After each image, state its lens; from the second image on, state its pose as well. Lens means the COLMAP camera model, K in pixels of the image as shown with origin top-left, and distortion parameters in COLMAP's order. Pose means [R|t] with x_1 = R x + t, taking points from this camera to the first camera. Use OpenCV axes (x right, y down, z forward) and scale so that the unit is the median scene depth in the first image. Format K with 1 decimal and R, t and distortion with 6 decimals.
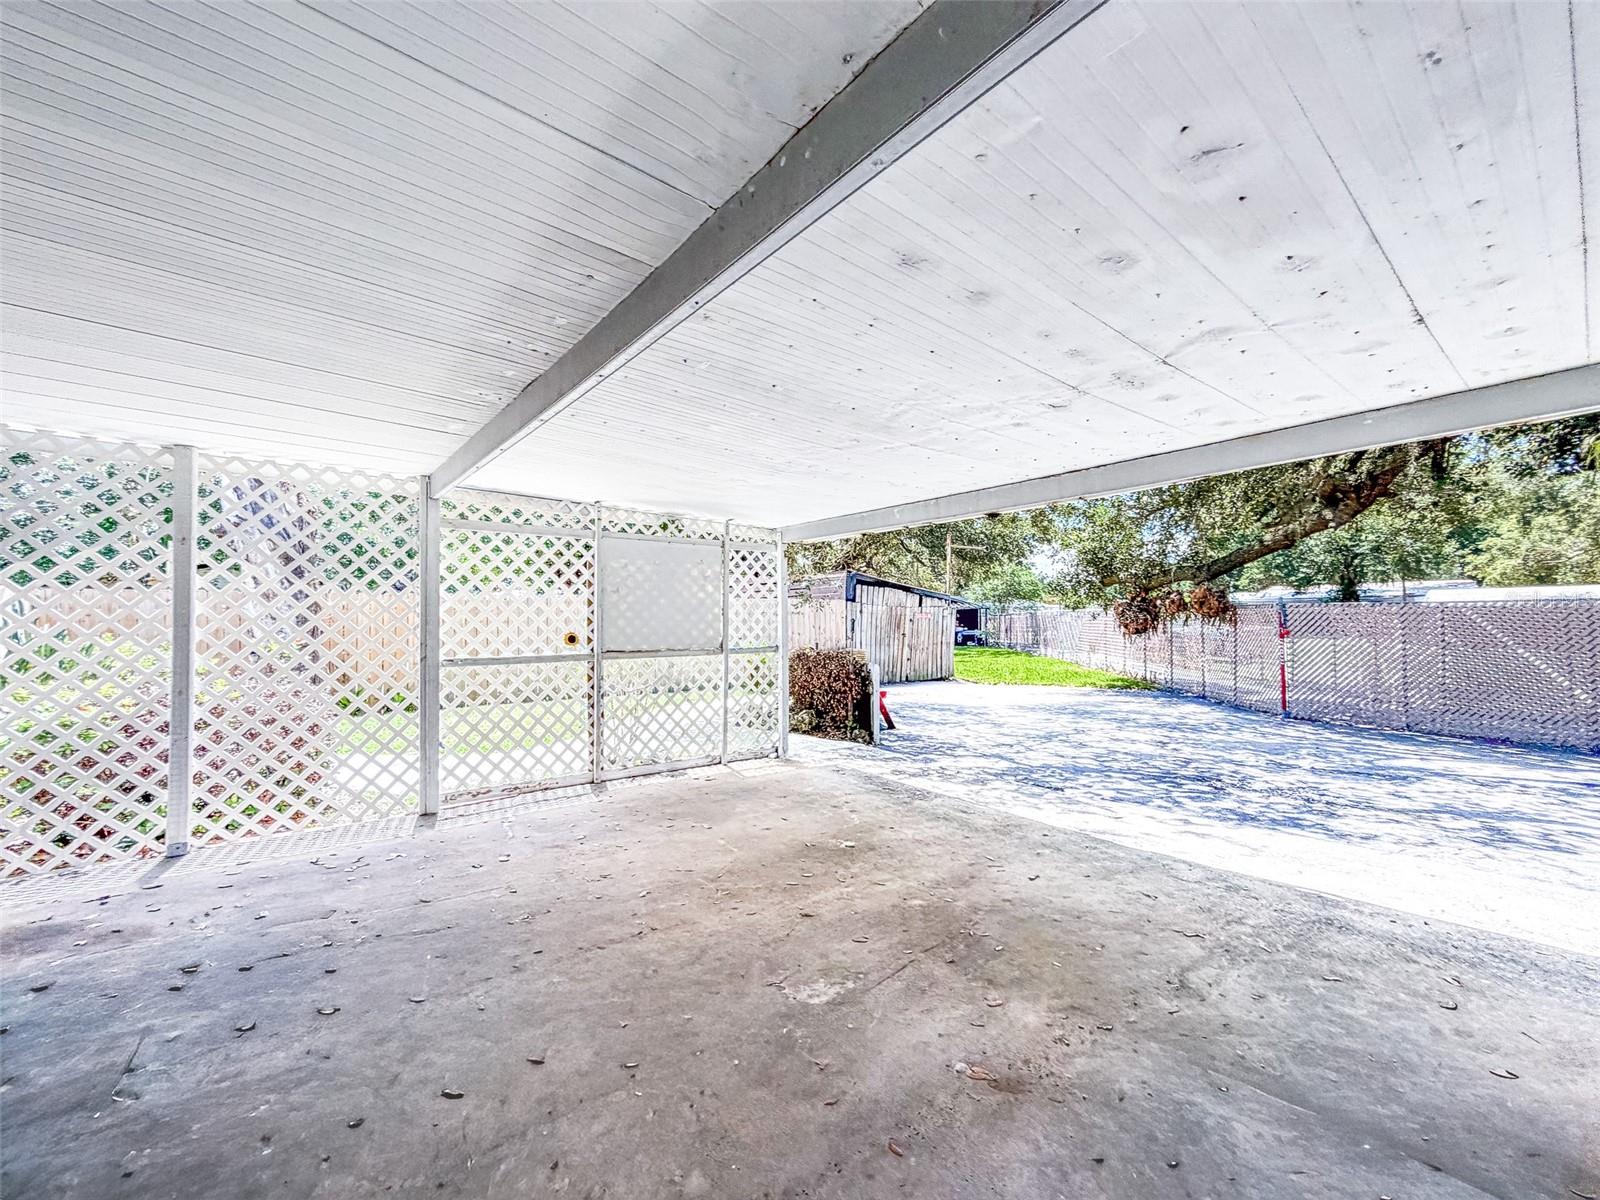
lens RADIAL K [[641.7, 0, 798.0], [0, 641.7, 604.1], [0, 0, 1]] dist [-0.003621, 0.000708]
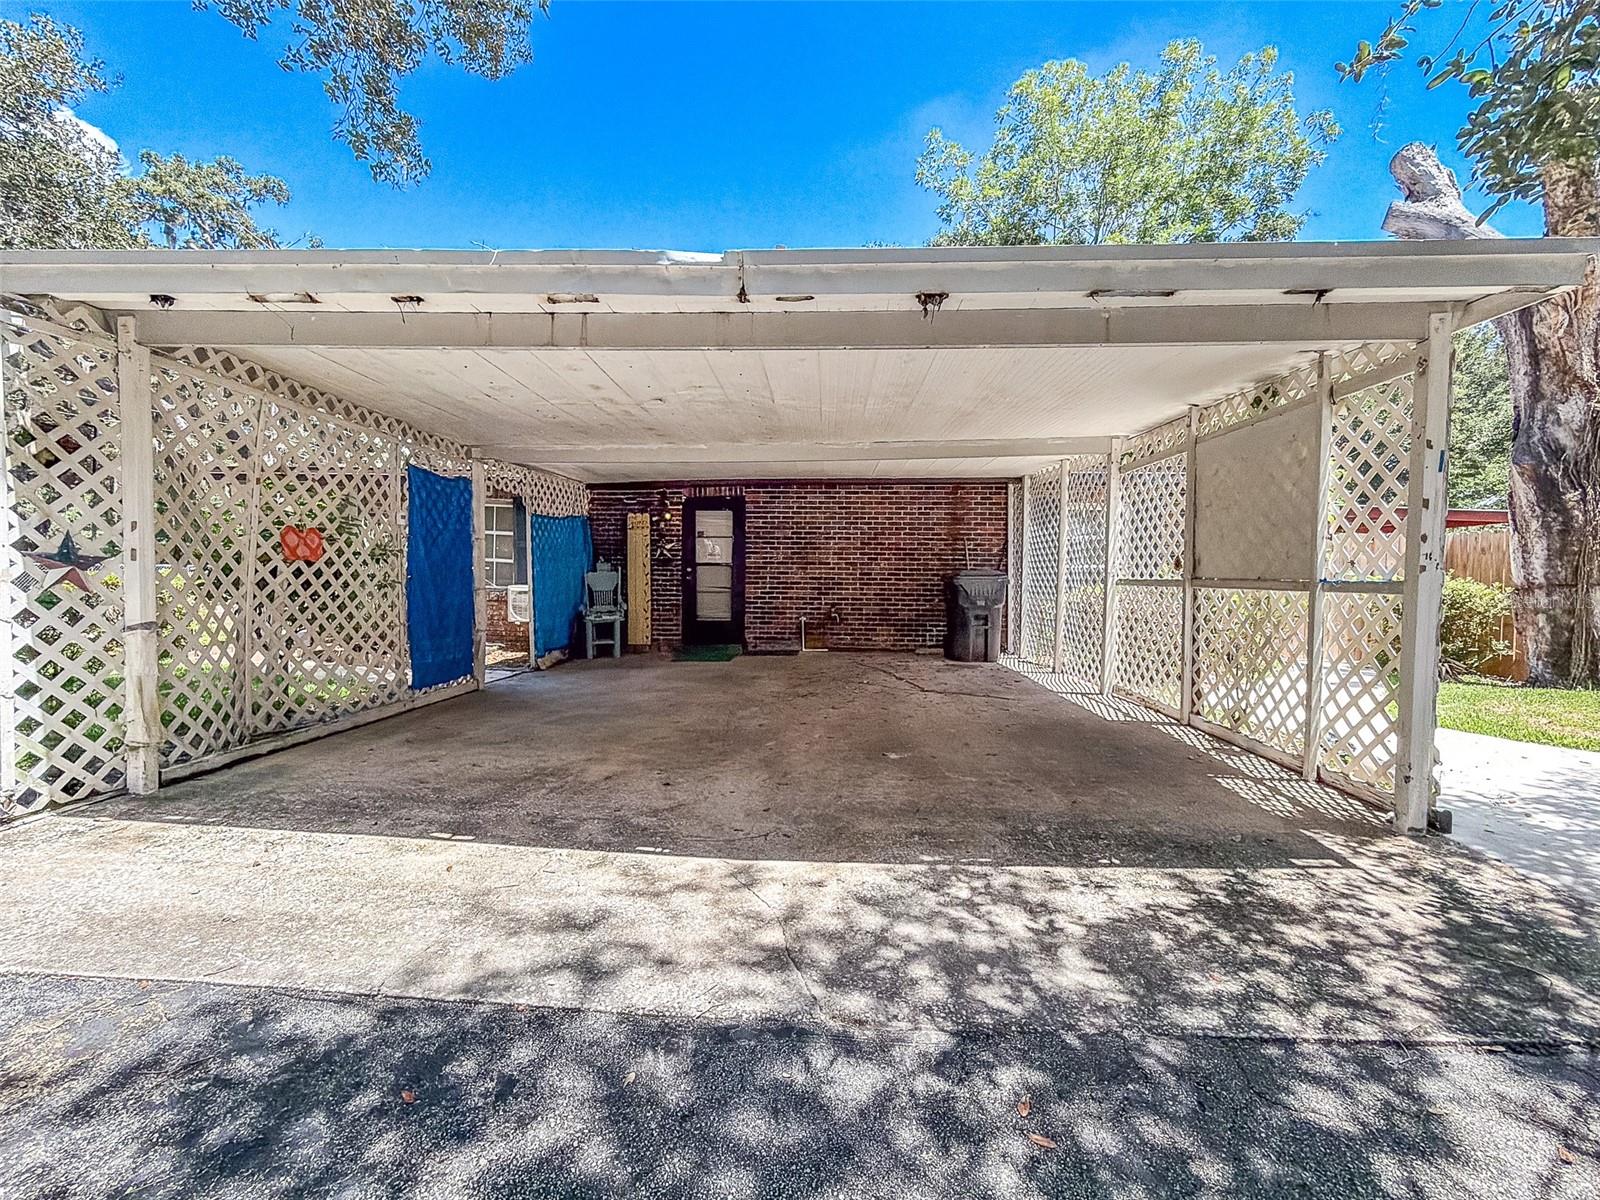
lens RADIAL K [[641.7, 0, 798.0], [0, 641.7, 604.1], [0, 0, 1]] dist [-0.003621, 0.000708]
pose [[-0.662637, 0.035285, -0.748109, 0.777414], [0.014637, 0.999309, 0.034168, 0.081239], [0.748798, 0.011691, -0.662695, 1.302149]]
